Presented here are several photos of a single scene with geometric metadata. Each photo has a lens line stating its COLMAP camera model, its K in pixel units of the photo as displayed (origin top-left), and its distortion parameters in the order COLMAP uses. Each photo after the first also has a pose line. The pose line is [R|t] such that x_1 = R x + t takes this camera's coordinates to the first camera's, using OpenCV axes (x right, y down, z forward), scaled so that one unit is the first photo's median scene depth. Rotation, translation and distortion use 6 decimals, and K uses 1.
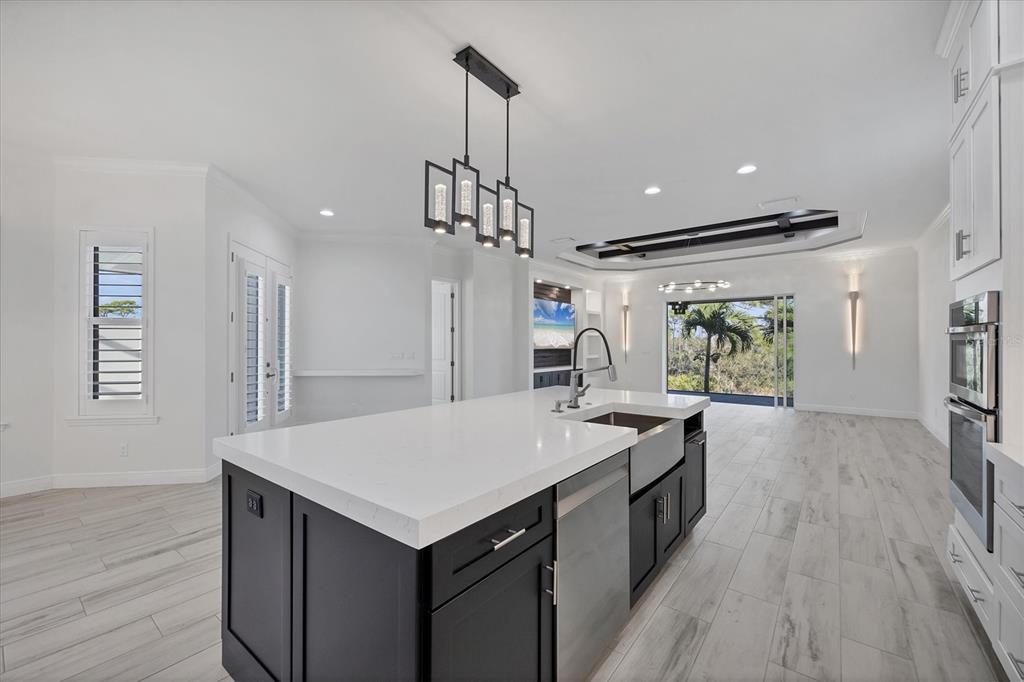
lens RADIAL K [[415.5, 0, 514.2], [0, 415.5, 342.5], [0, 0, 1]] dist [-0.000629, 0.001026]
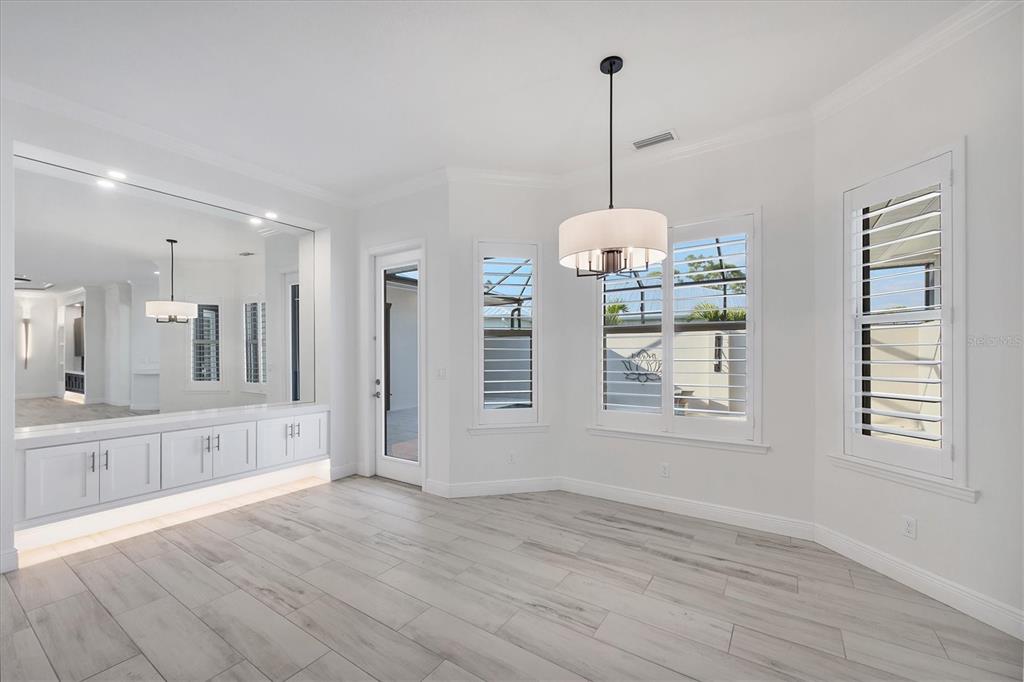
lens RADIAL K [[415.5, 0, 510.1], [0, 415.5, 354.3], [0, 0, 1]] dist [-0.000629, 0.001026]
pose [[0.074329, 0.000469, -0.997234, -0.374373], [0.006444, 0.999979, 0.000951, 0.001581], [0.997213, -0.006497, 0.074324, 0.371146]]
